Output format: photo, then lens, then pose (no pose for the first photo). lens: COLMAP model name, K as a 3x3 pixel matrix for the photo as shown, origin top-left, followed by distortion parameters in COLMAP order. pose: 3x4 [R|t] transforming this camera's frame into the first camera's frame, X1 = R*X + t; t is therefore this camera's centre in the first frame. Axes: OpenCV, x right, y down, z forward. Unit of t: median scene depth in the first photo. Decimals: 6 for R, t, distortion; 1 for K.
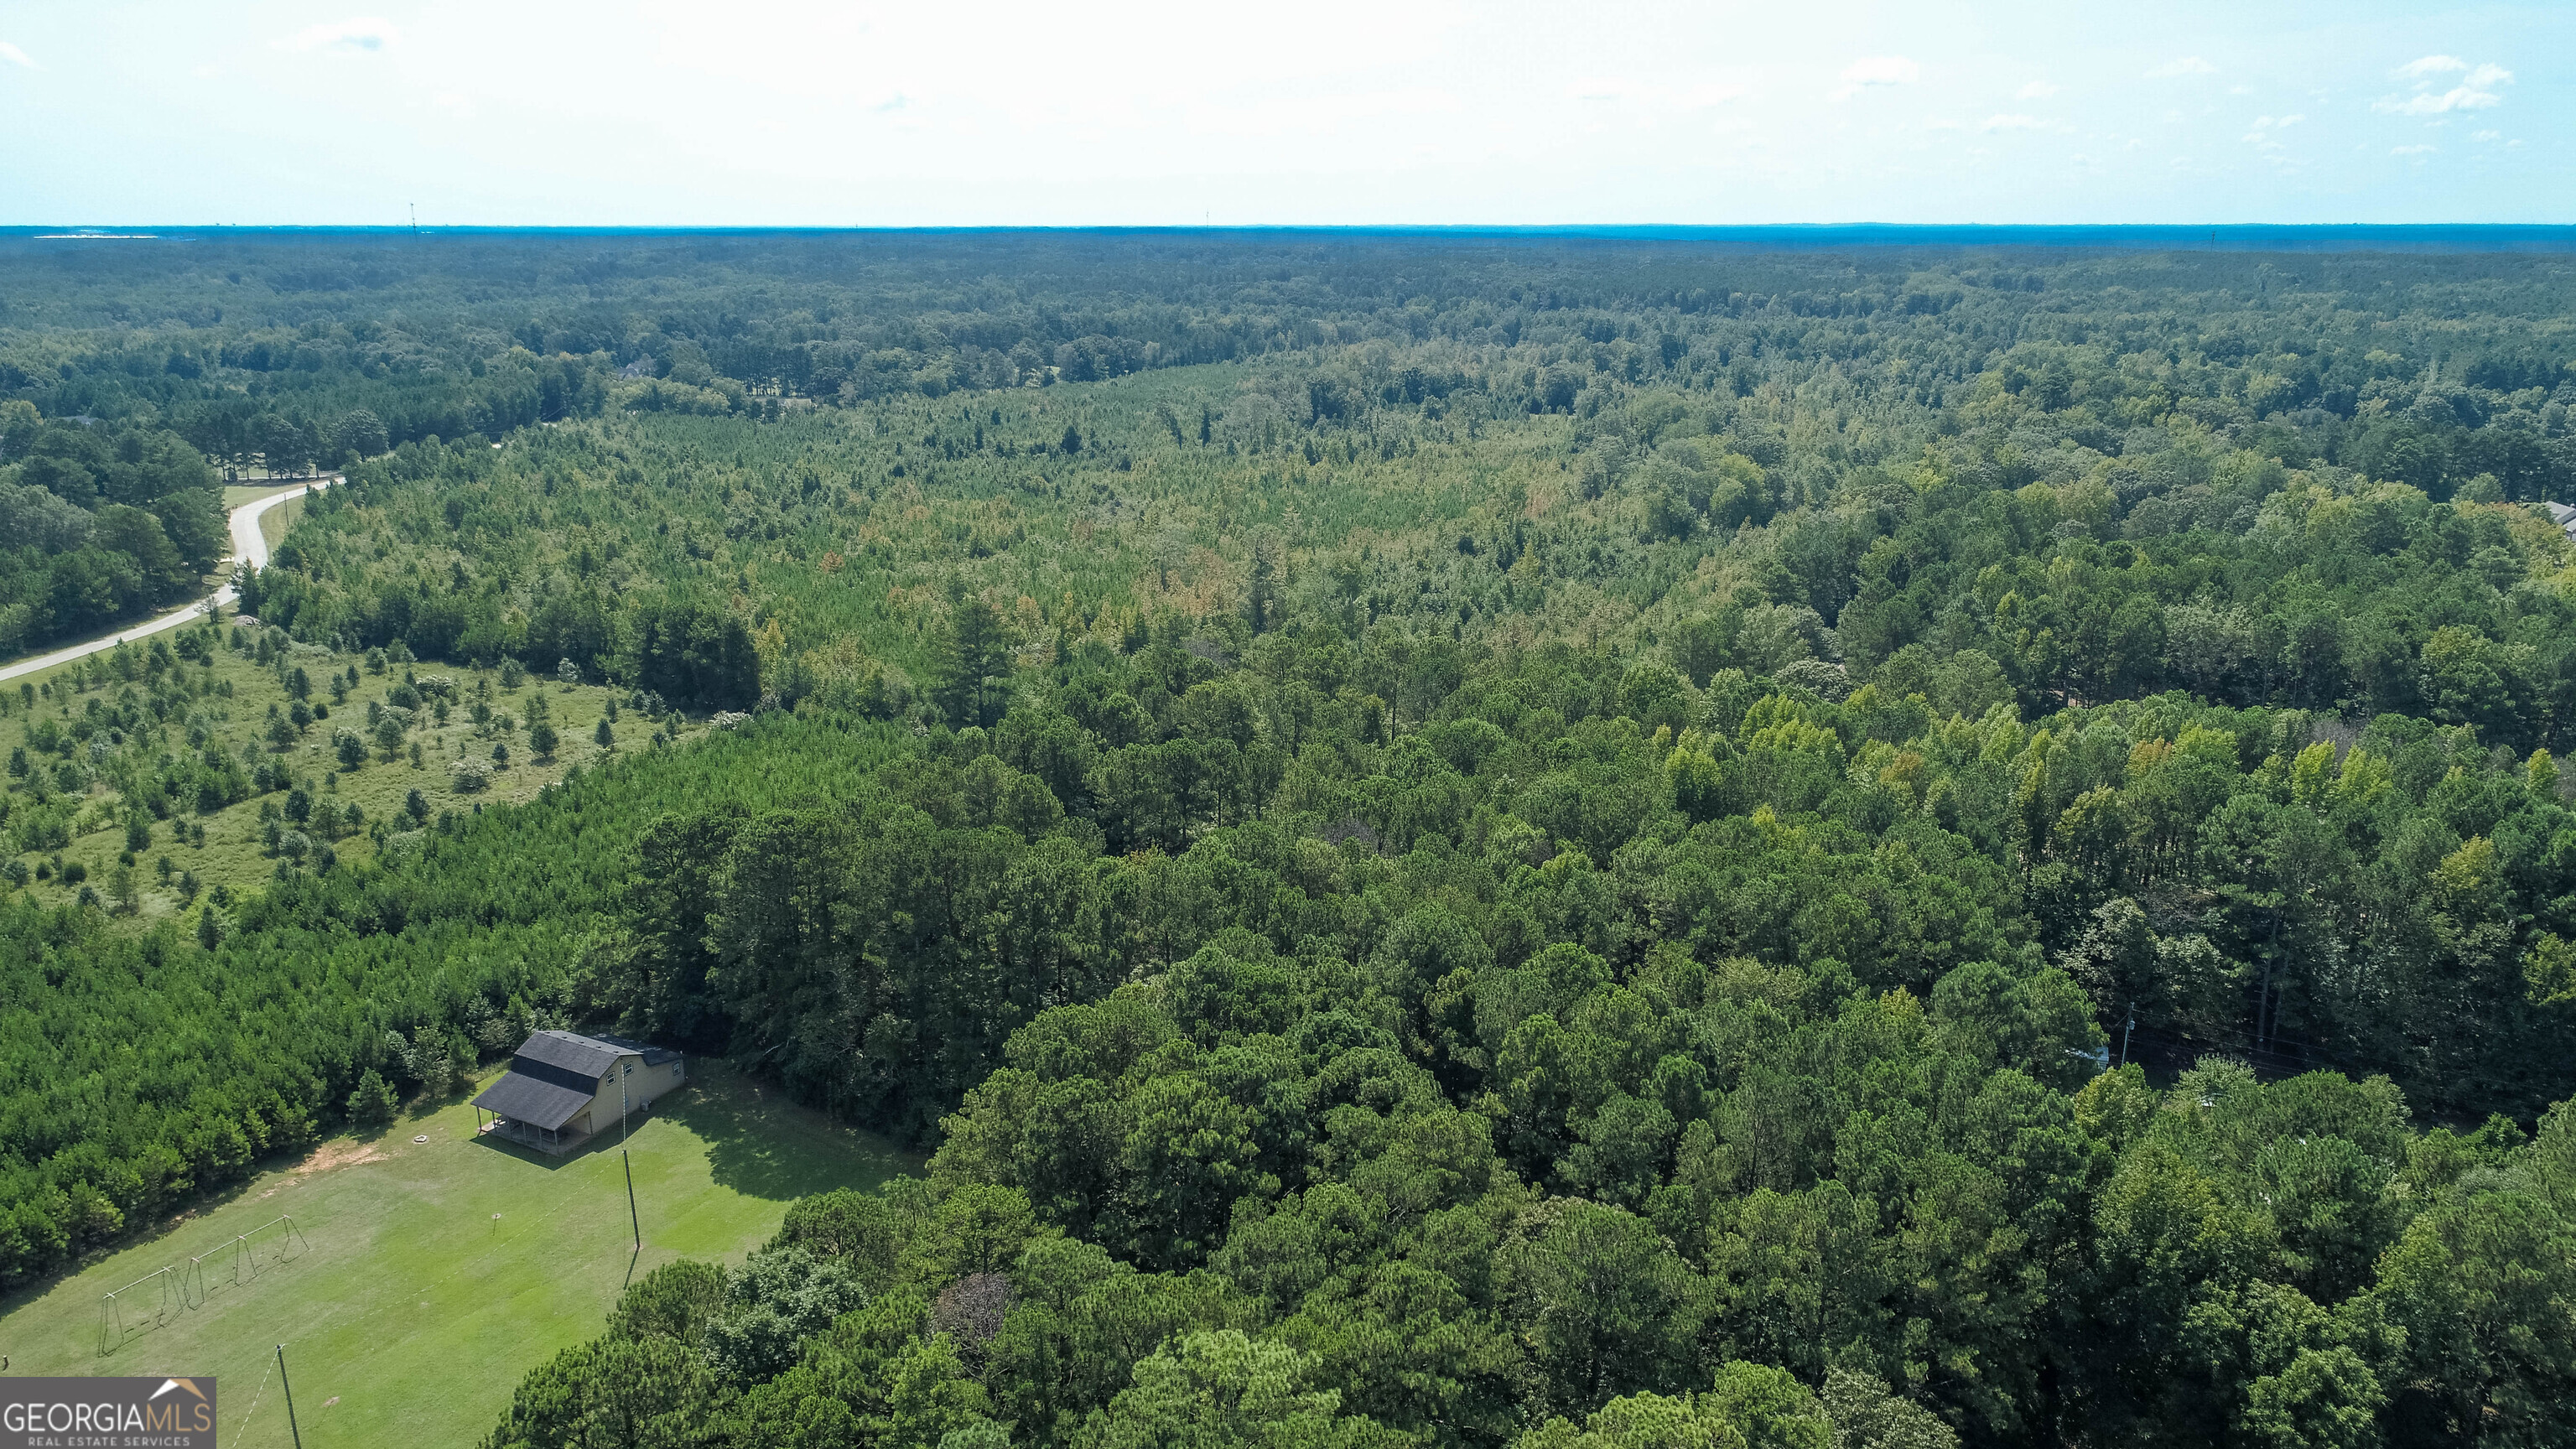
lens RADIAL K [[1717.0, 0, 1296.6], [0, 1717.0, 720.6], [0, 0, 1]] dist [0.000608, -0.003925]
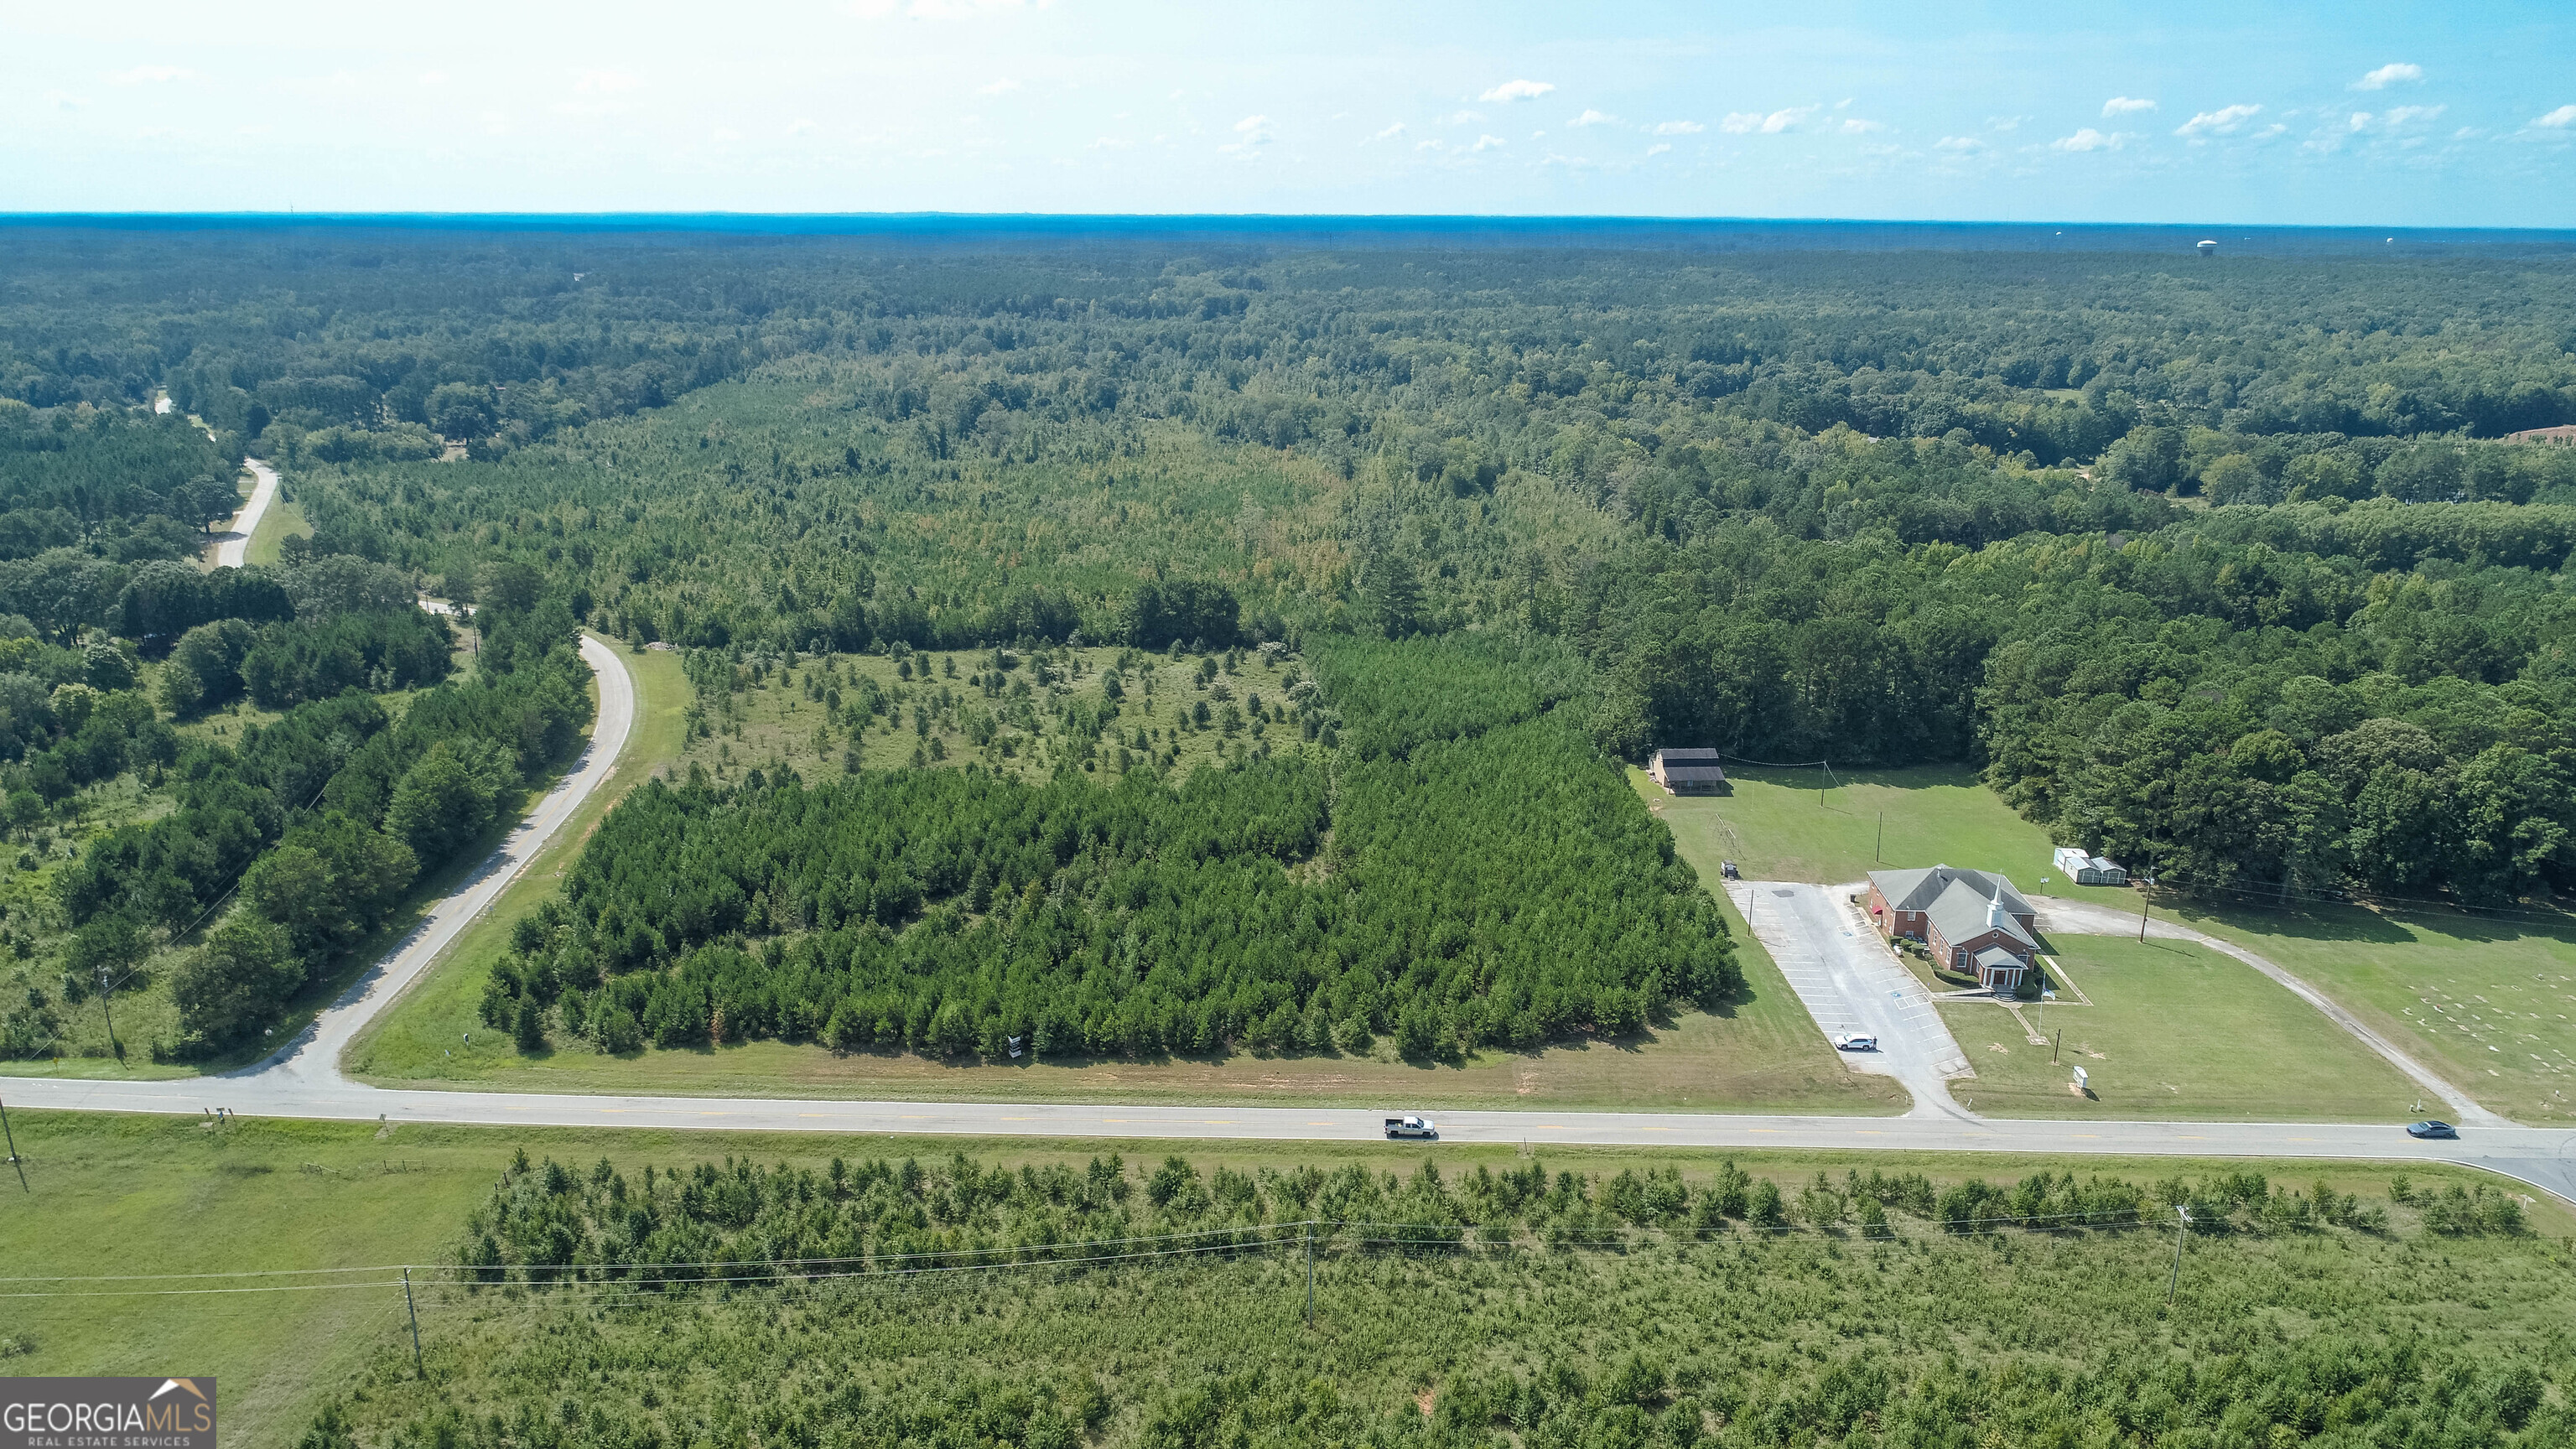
lens RADIAL K [[1717.0, 0, 1290.4], [0, 1717.0, 721.1], [0, 0, 1]] dist [0.000608, -0.003925]
pose [[0.869039, -0.137403, 0.475281, -0.589640], [0.134049, 0.990120, 0.041137, 0.002546], [-0.476238, 0.027961, 0.878872, -0.189298]]
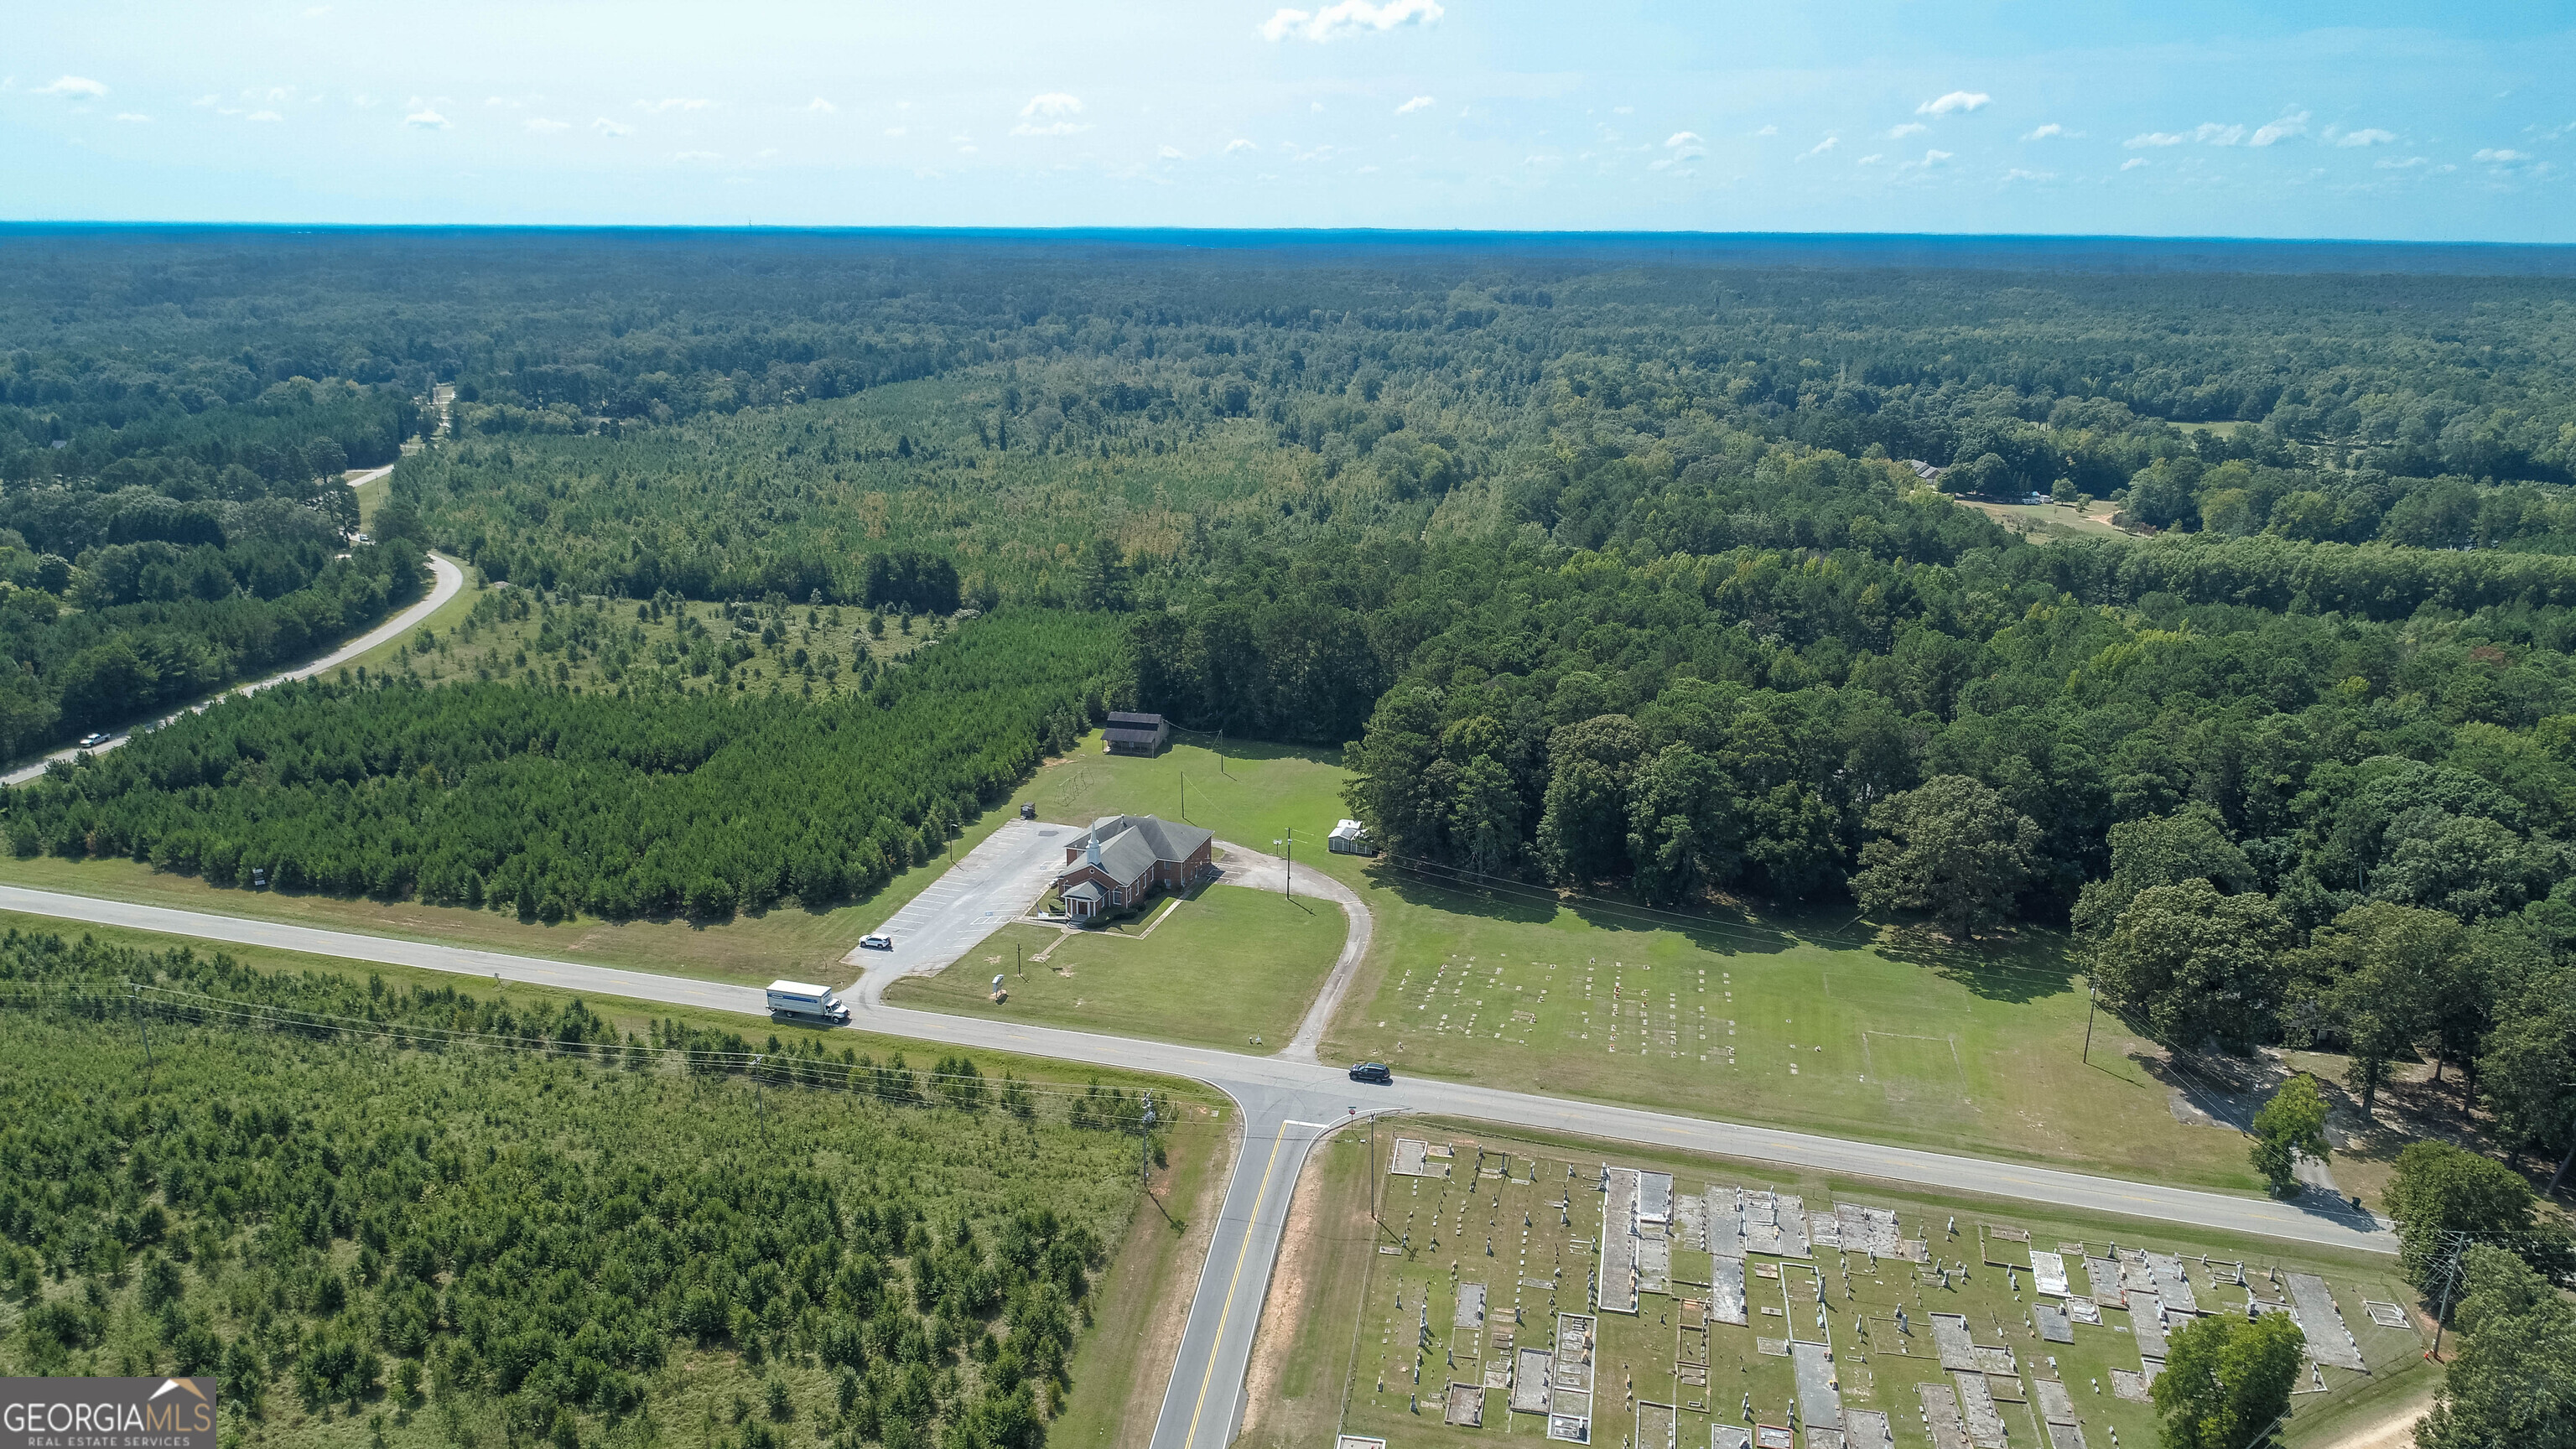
lens RADIAL K [[1717.0, 0, 1294.5], [0, 1717.0, 717.2], [0, 0, 1]] dist [0.000608, -0.003925]
pose [[0.962872, -0.067130, 0.261478, -0.263118], [0.067788, 0.997678, 0.006512, 0.063254], [-0.261308, 0.011455, 0.965187, -0.396217]]
